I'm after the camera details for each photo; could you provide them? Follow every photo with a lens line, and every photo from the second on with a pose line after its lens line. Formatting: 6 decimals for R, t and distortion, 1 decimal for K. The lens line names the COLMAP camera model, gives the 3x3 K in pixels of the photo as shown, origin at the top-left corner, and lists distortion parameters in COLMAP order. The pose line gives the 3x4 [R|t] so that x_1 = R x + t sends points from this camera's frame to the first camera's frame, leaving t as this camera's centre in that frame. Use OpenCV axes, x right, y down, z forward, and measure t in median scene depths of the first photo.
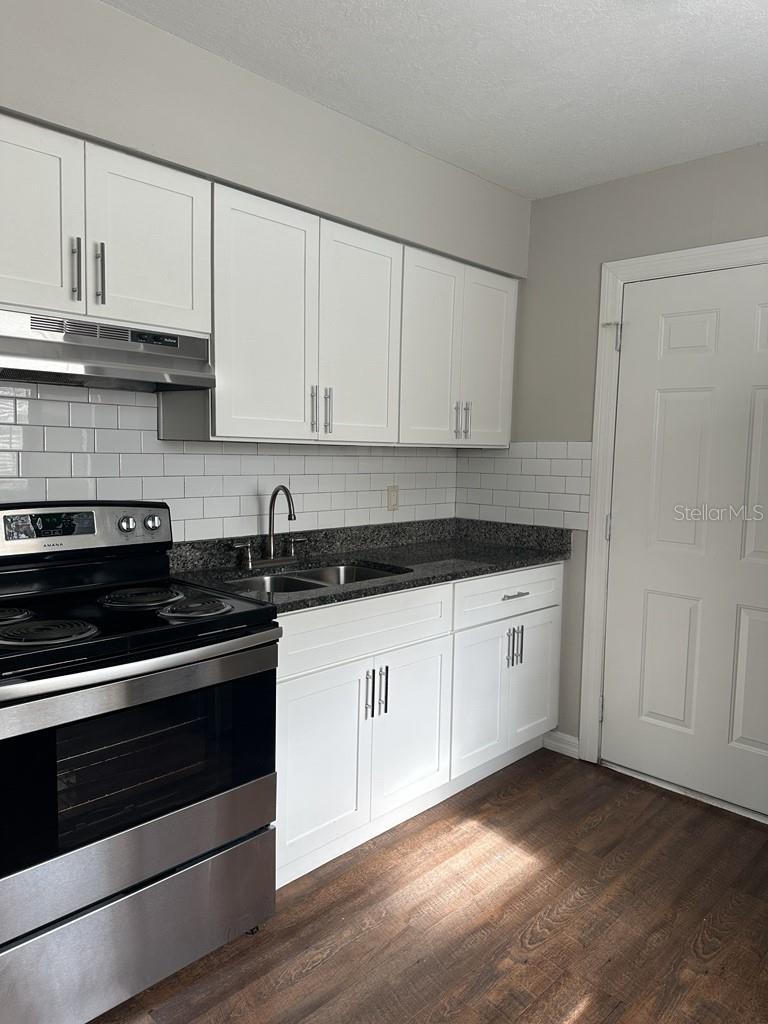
lens RADIAL K [[729.7, 0, 384.0], [0, 729.7, 512.0], [0, 0, 1]] dist [0.085003, -0.097026]
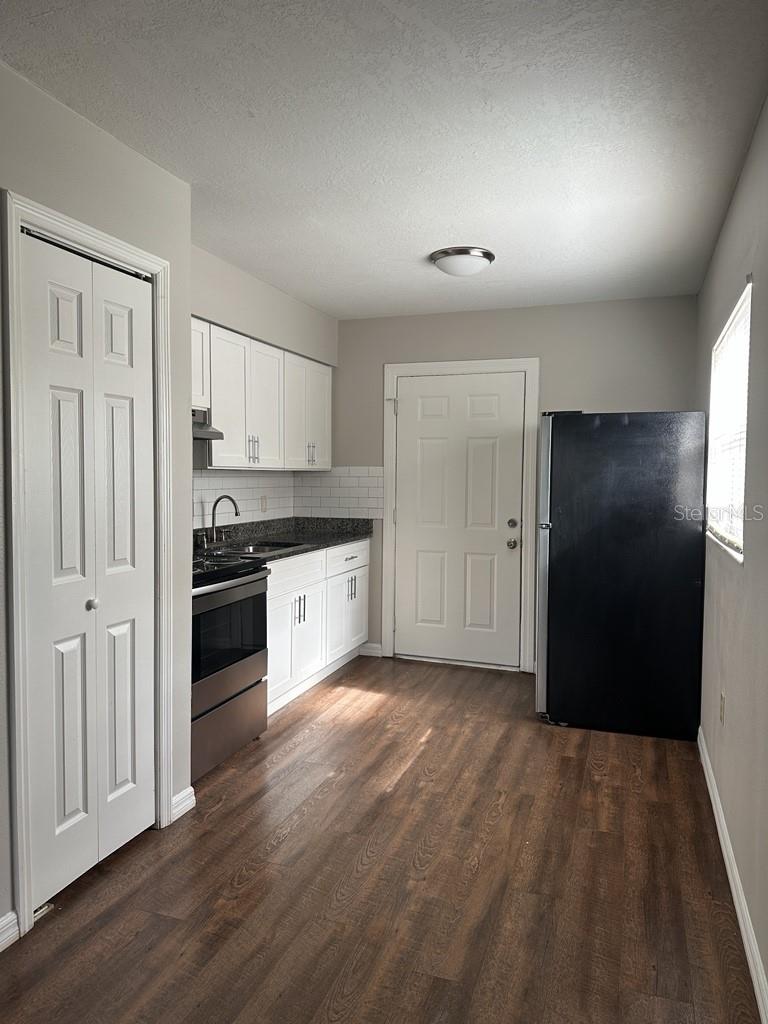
lens RADIAL K [[729.7, 0, 384.0], [0, 729.7, 512.0], [0, 0, 1]] dist [0.085003, -0.097026]
pose [[0.907460, -0.037126, 0.418495, -0.483882], [0.049101, 0.998634, -0.017878, 0.045180], [-0.417259, 0.036773, 0.908043, -0.604174]]
